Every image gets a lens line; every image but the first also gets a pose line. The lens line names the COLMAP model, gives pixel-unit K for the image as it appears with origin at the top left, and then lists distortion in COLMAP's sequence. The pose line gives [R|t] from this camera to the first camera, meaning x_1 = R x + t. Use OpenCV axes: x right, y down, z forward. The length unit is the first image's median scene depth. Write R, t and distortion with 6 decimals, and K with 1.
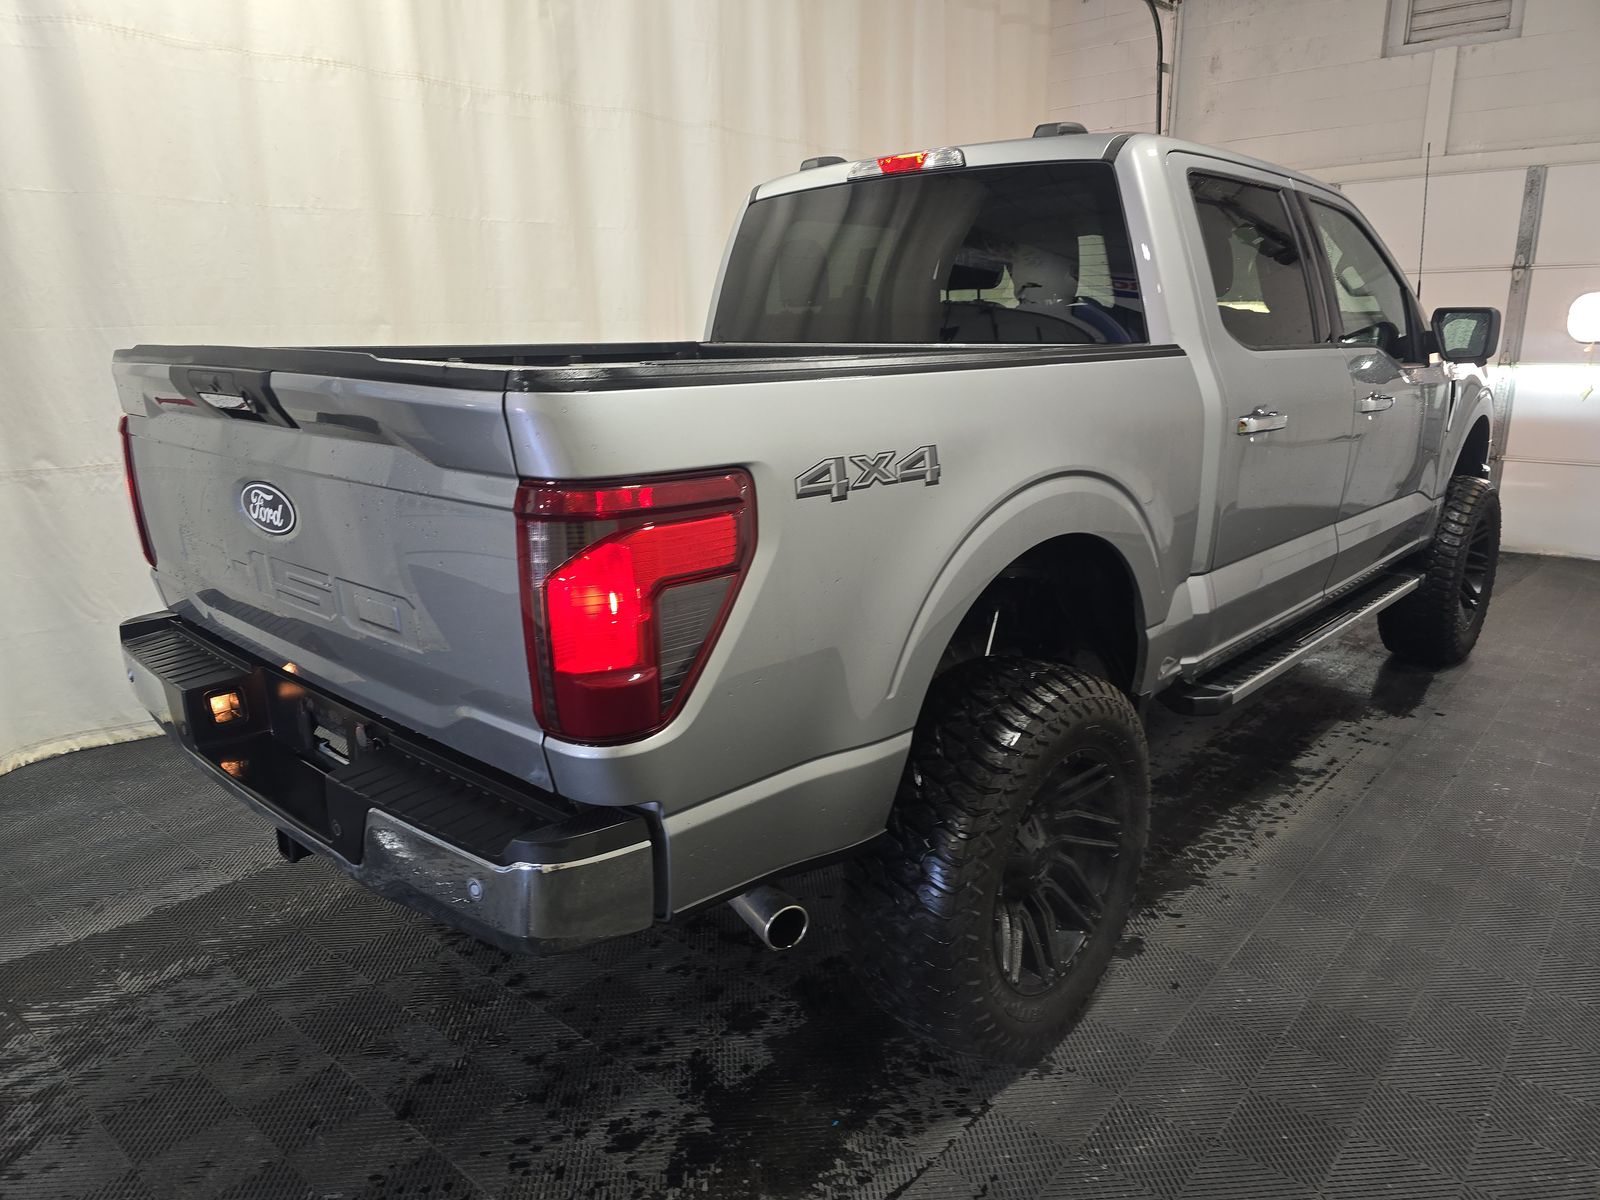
lens RADIAL K [[1072.5, 0, 808.2], [0, 1072.5, 573.1], [0, 0, 1]] dist [0.060960, -0.052834]
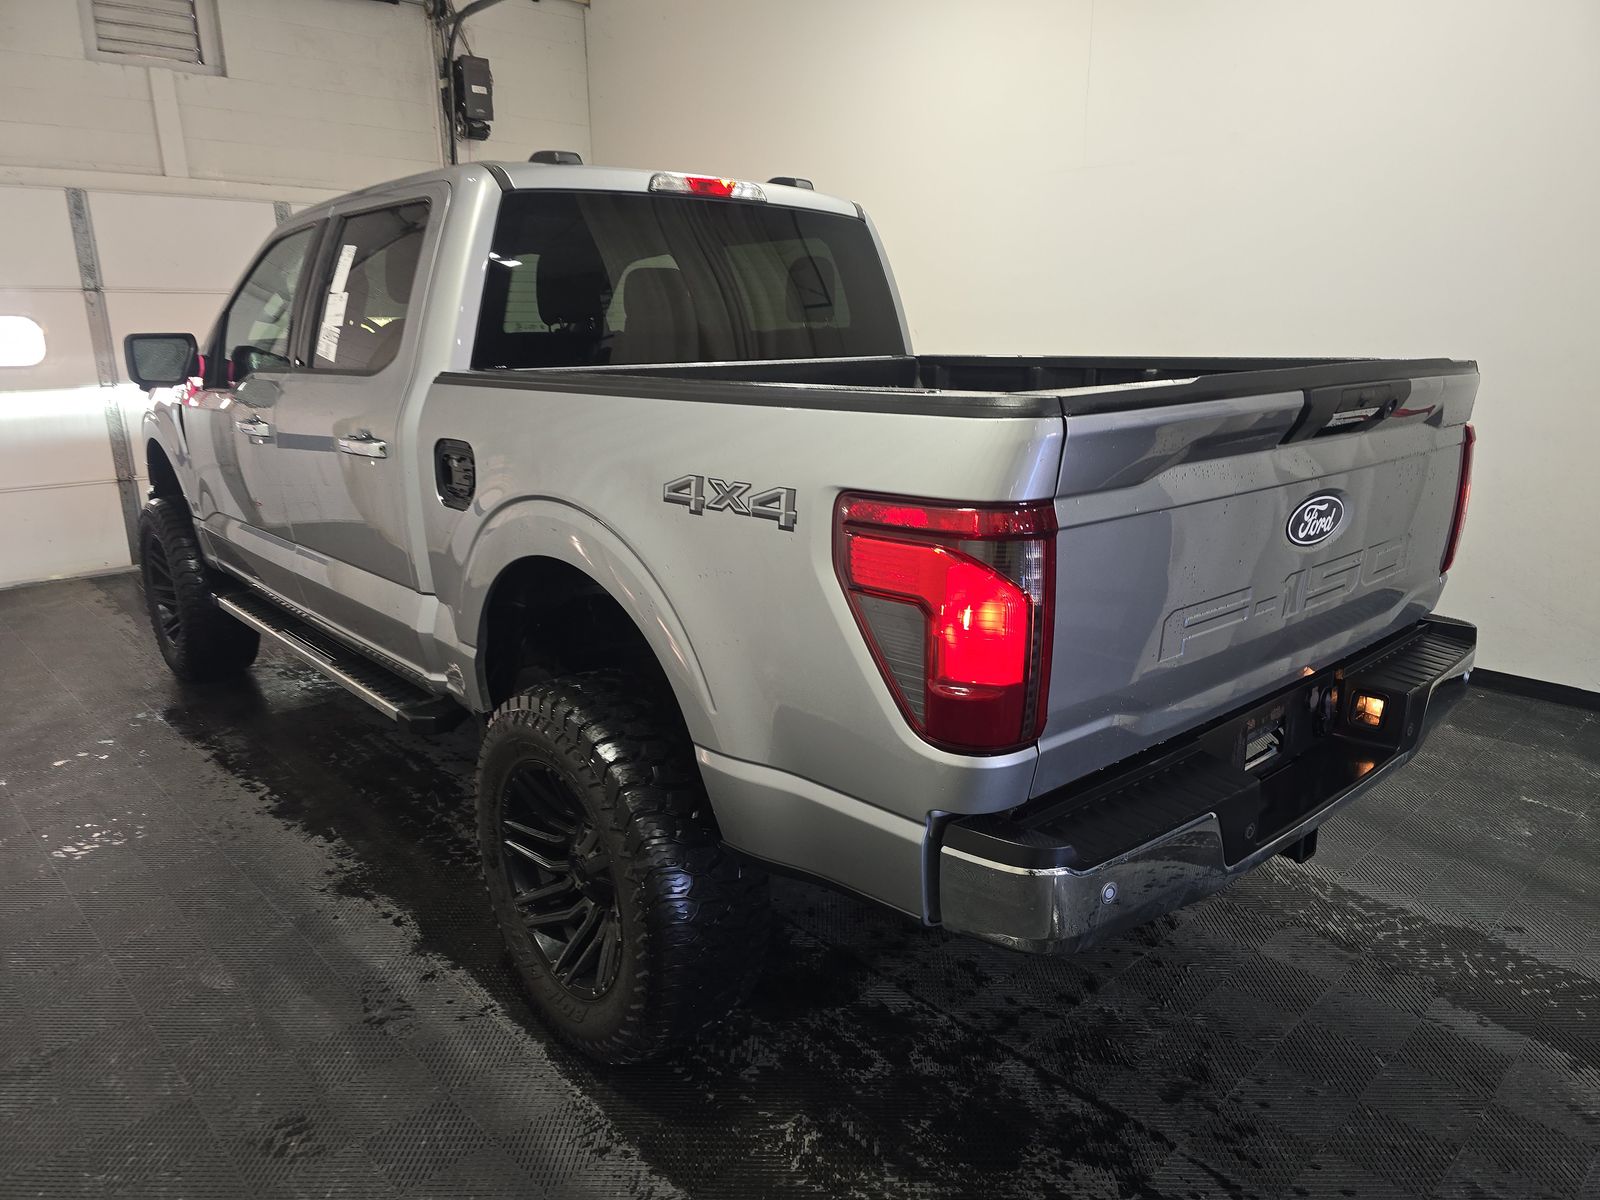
lens RADIAL K [[1092.5, 0, 807.4], [0, 1092.5, 574.1], [0, 0, 1]] dist [0.057823, -0.052550]
pose [[0.096200, -0.213655, 0.972161, -0.974191], [0.232740, 0.954444, 0.186730, -0.197540], [-0.967770, 0.208297, 0.141543, 0.823911]]
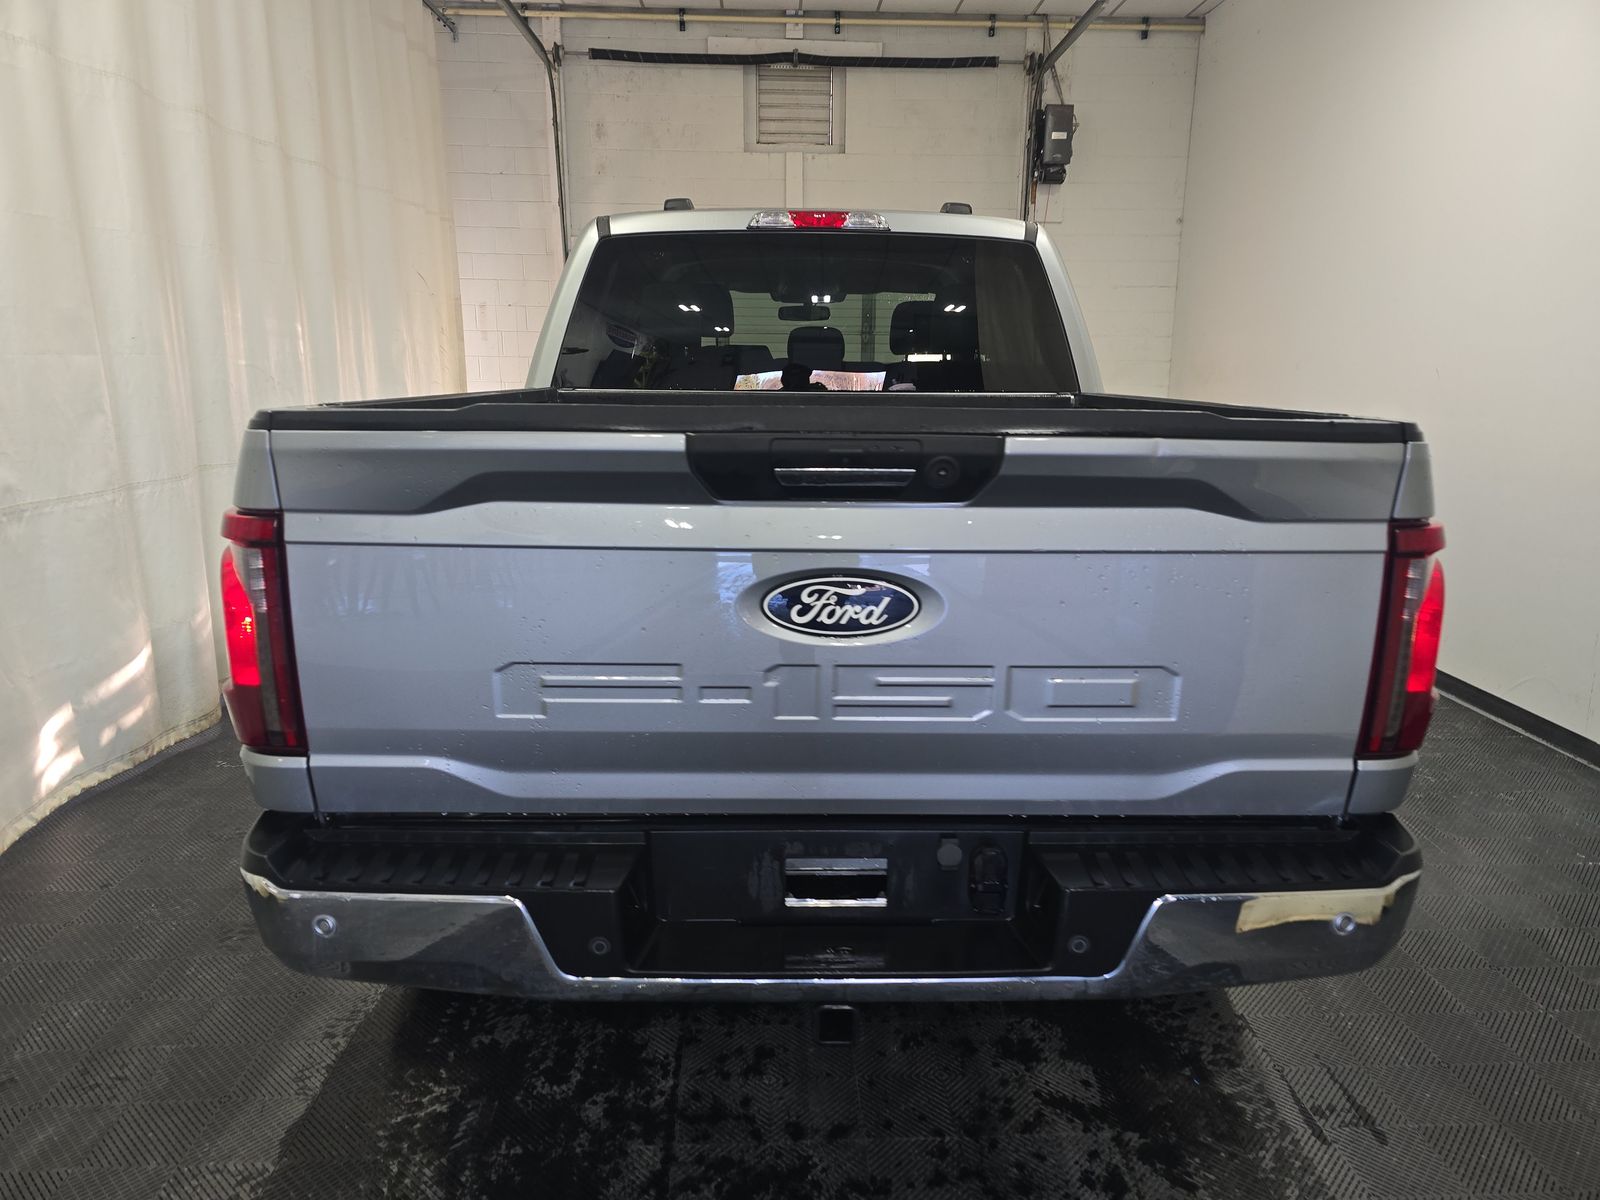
lens RADIAL K [[1072.5, 0, 808.2], [0, 1072.5, 573.1], [0, 0, 1]] dist [0.060960, -0.052834]
pose [[0.724848, -0.116490, 0.678988, -0.647966], [0.139874, 0.989957, 0.020521, -0.063659], [-0.674560, 0.080098, 0.733862, 0.266695]]
